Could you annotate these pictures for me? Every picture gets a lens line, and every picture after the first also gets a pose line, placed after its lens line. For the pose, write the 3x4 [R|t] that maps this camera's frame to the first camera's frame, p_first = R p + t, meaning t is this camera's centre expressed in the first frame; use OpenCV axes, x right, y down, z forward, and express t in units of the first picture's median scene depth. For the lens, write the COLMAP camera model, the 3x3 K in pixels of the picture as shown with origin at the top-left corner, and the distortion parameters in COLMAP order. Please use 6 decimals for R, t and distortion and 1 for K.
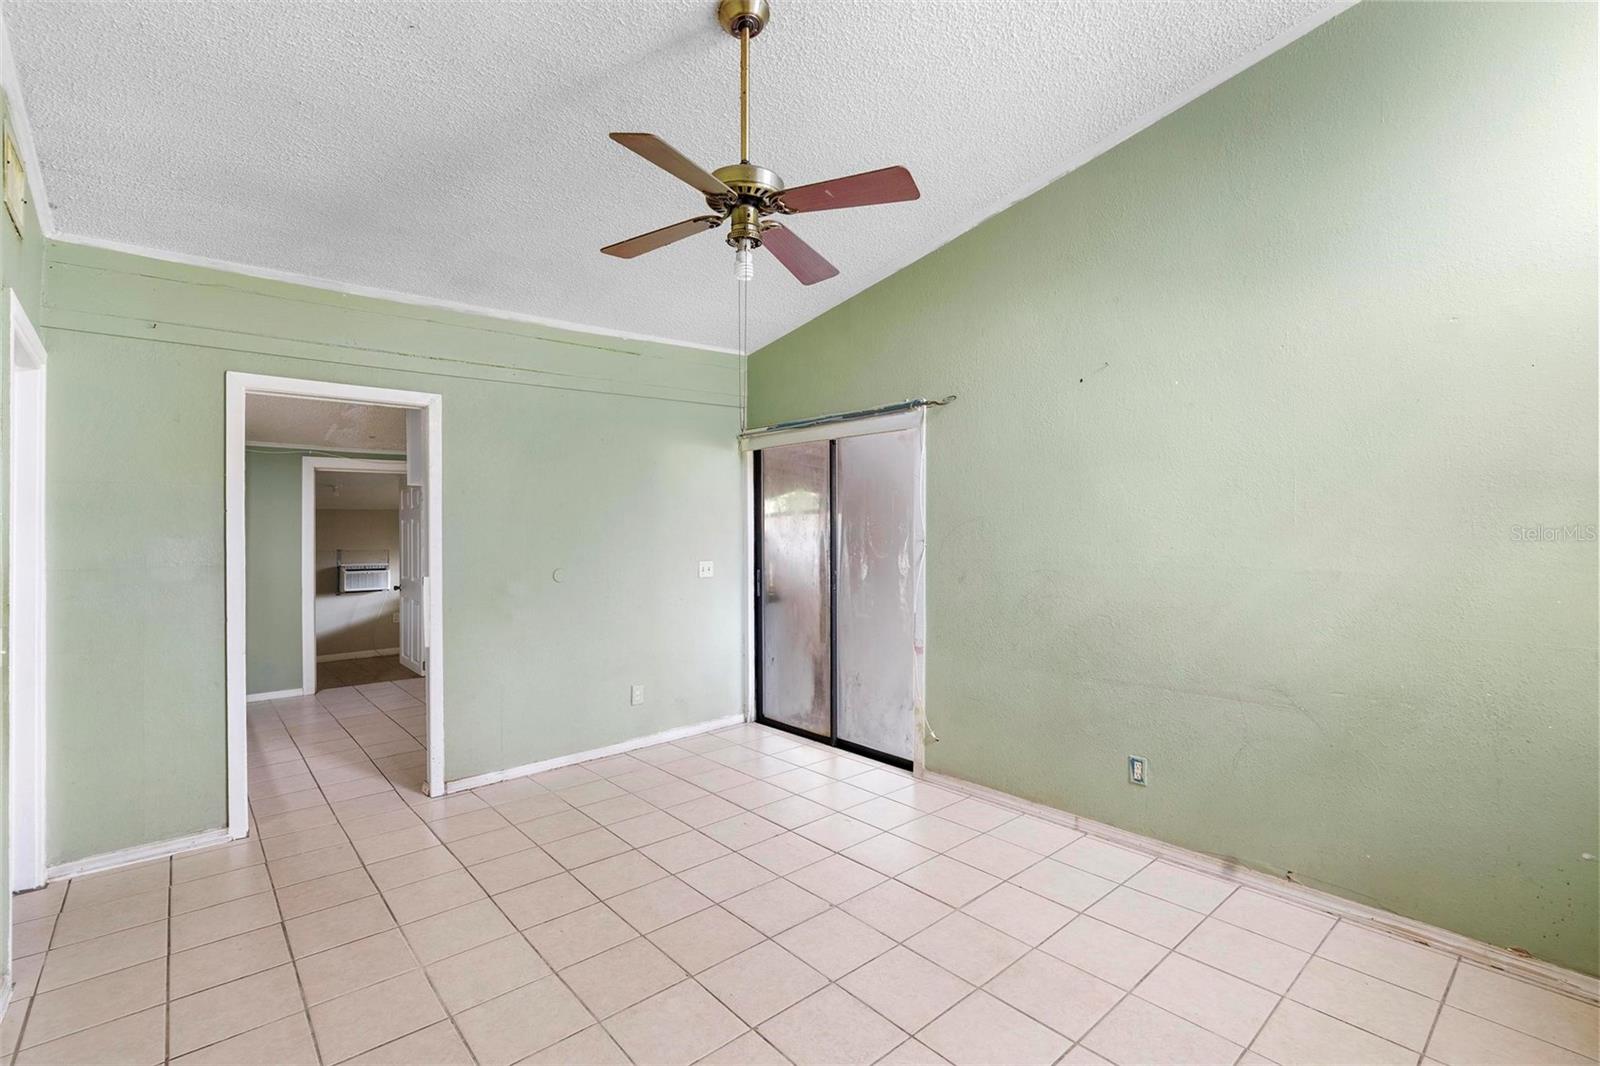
lens RADIAL K [[719.0, 0, 800.0], [0, 719.0, 533.0], [0, 0, 1]] dist [-0.008075, 0.001173]
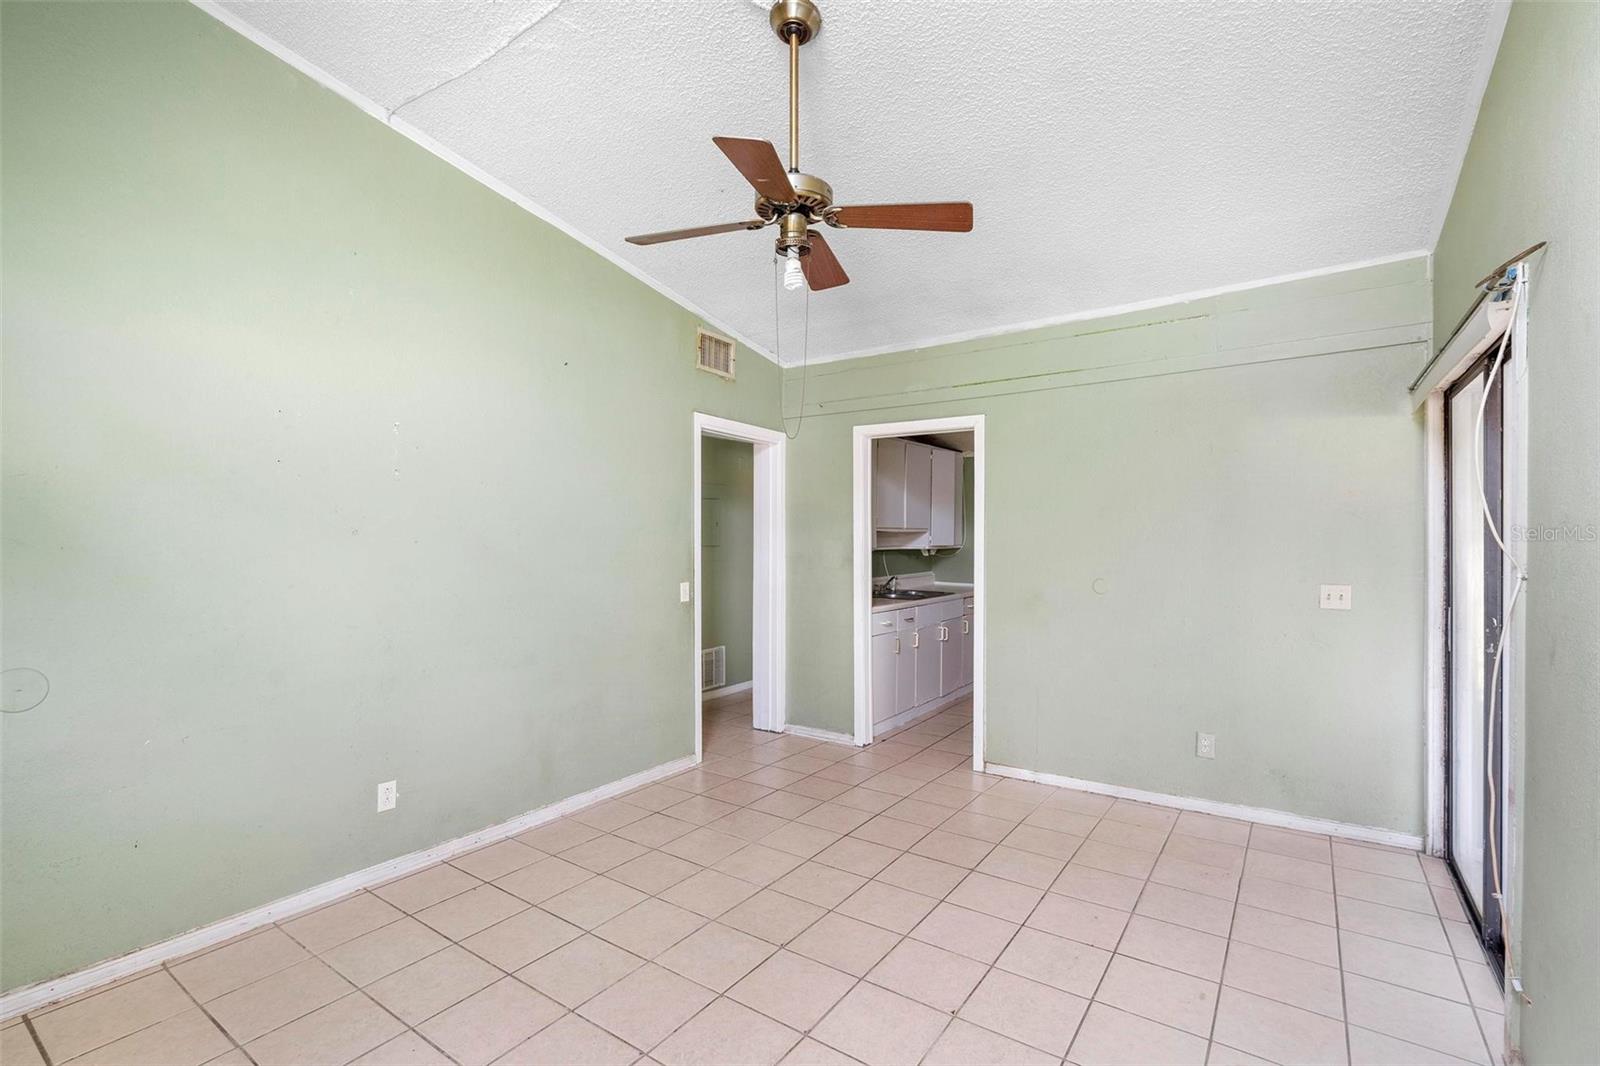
lens RADIAL K [[730.5, 0, 793.3], [0, 730.5, 547.3], [0, 0, 1]] dist [-0.001590, 0.000365]
pose [[0.243361, 0.023018, -0.969663, 0.517779], [-0.011948, 0.999714, 0.020733, -0.006171], [0.969862, 0.006540, 0.243566, 0.422117]]
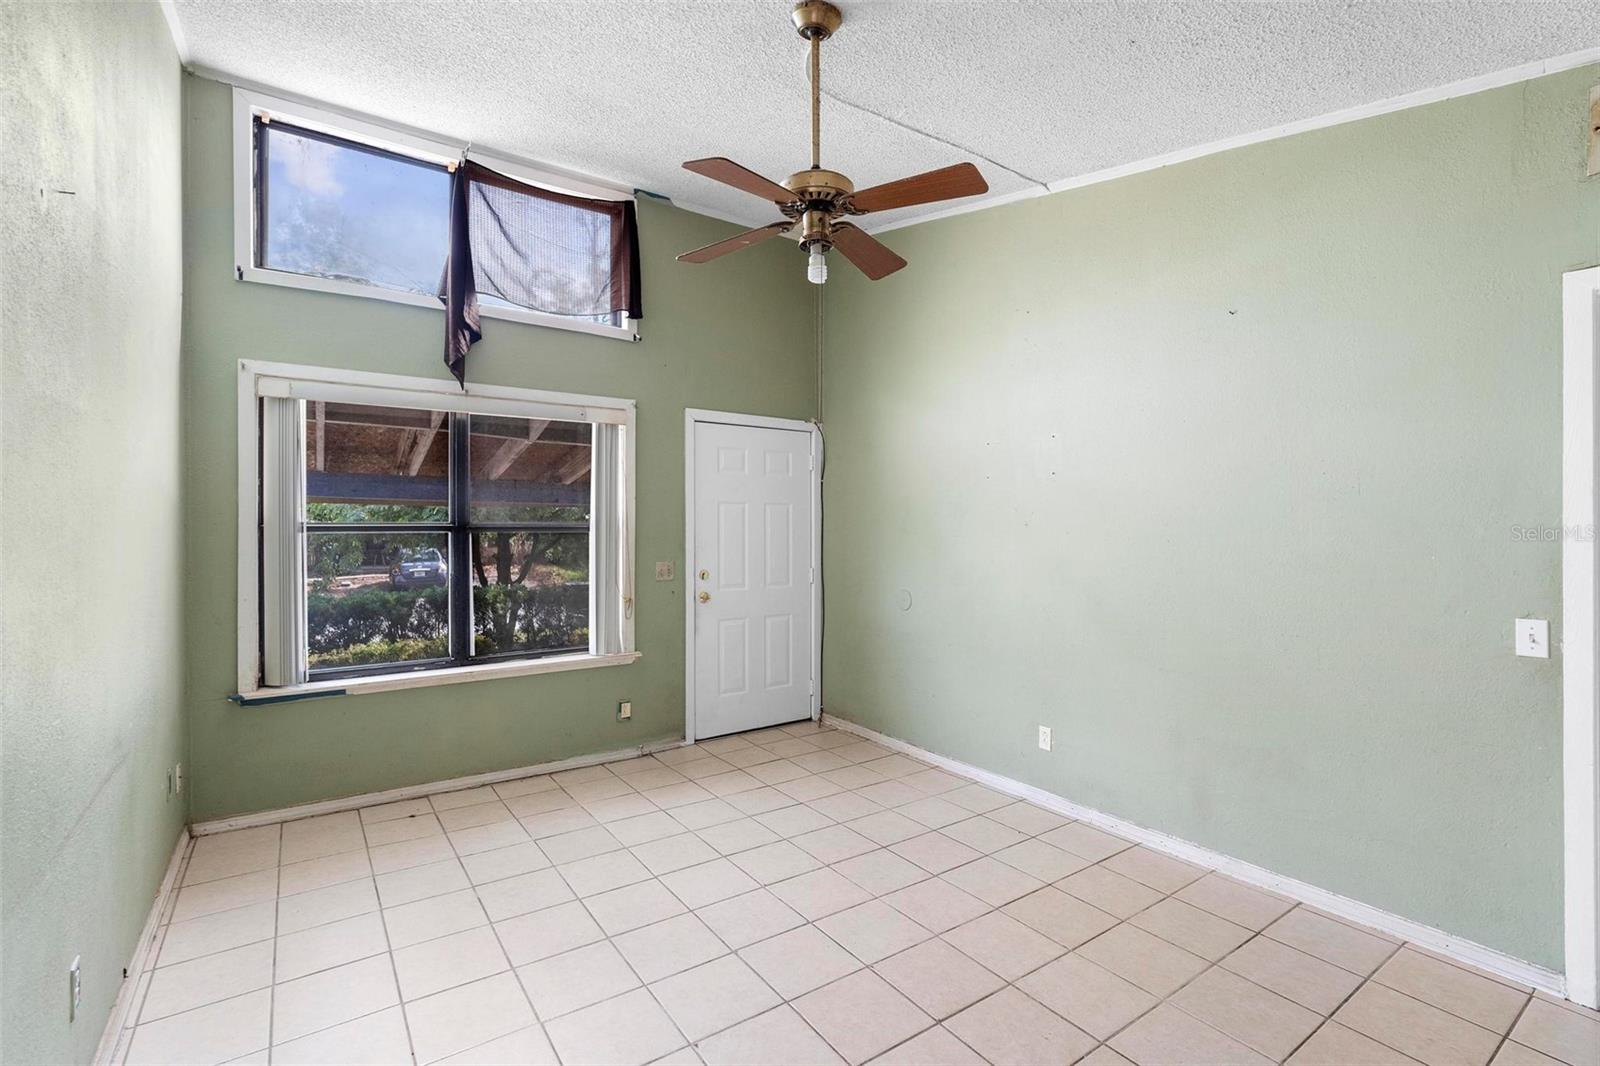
lens RADIAL K [[729.3, 0, 797.8], [0, 729.3, 523.3], [0, 0, 1]] dist [-0.003630, 0.001429]
pose [[-0.994404, 0.010975, 0.105069, -0.099148], [0.011826, 0.999902, 0.007484, -0.013002], [-0.104977, 0.008685, -0.994437, 1.159168]]
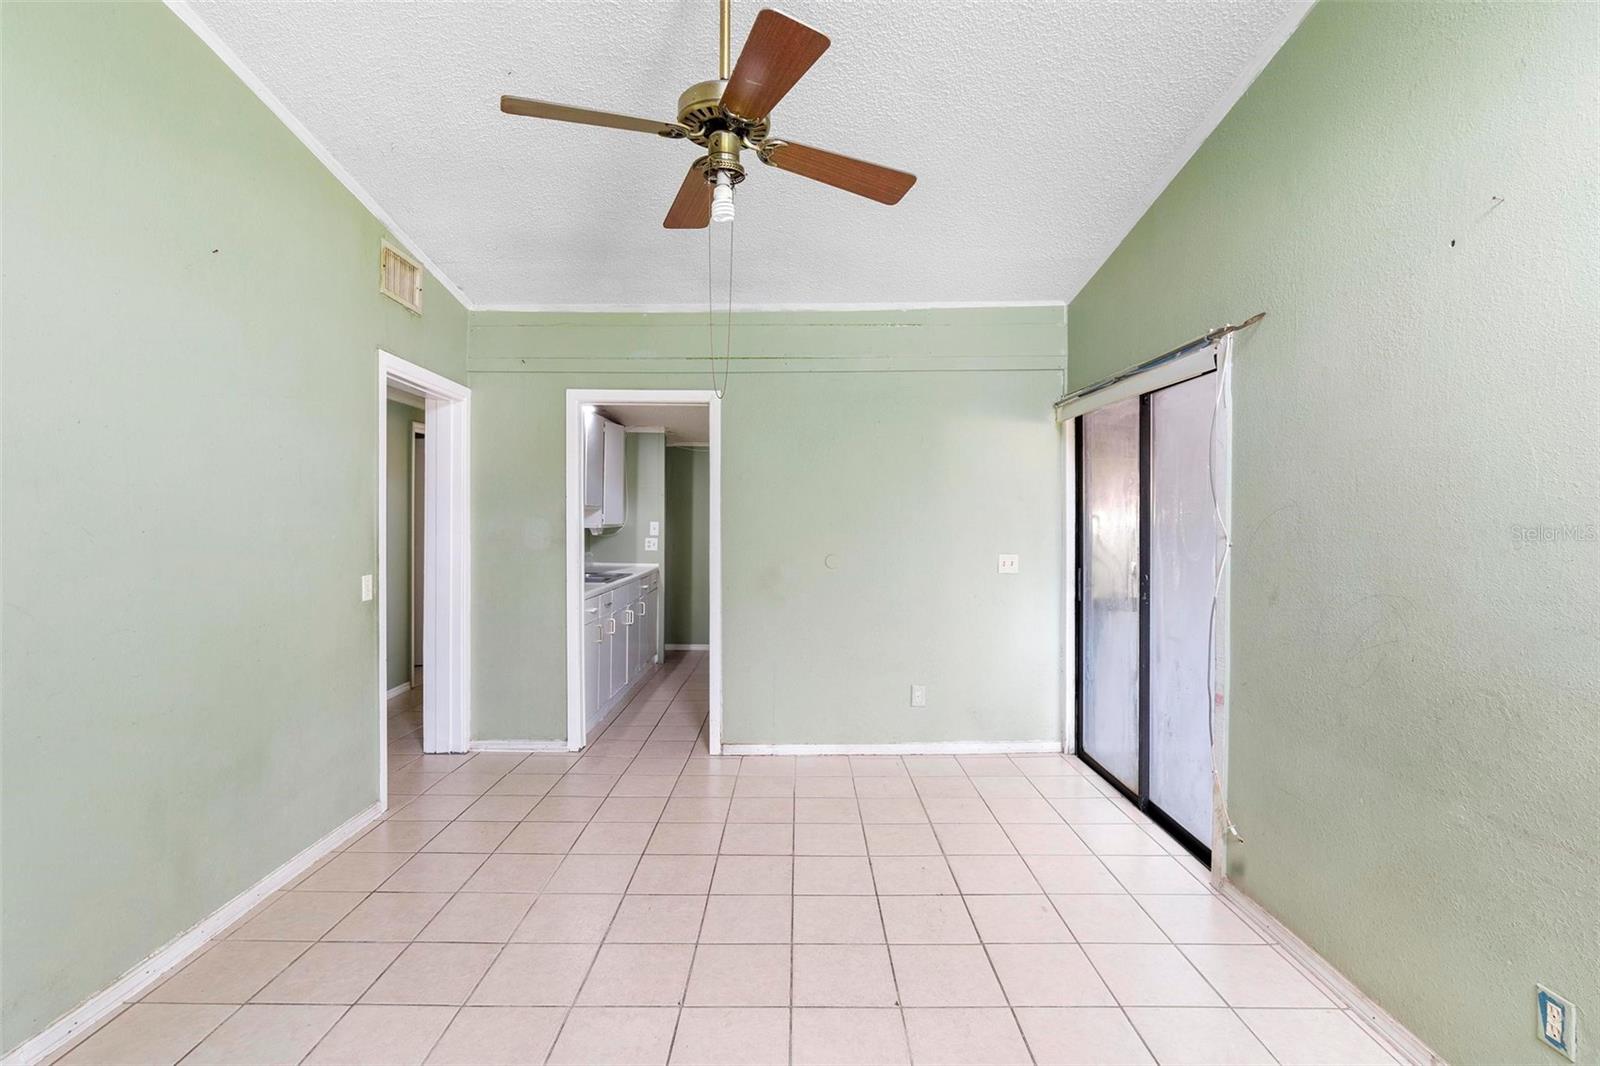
lens RADIAL K [[729.3, 0, 797.8], [0, 729.3, 523.3], [0, 0, 1]] dist [-0.003630, 0.001429]
pose [[0.753912, 0.017754, -0.656736, 0.313756], [-0.015982, 0.999835, 0.008683, -0.001482], [0.656781, 0.003949, 0.754071, 0.227206]]
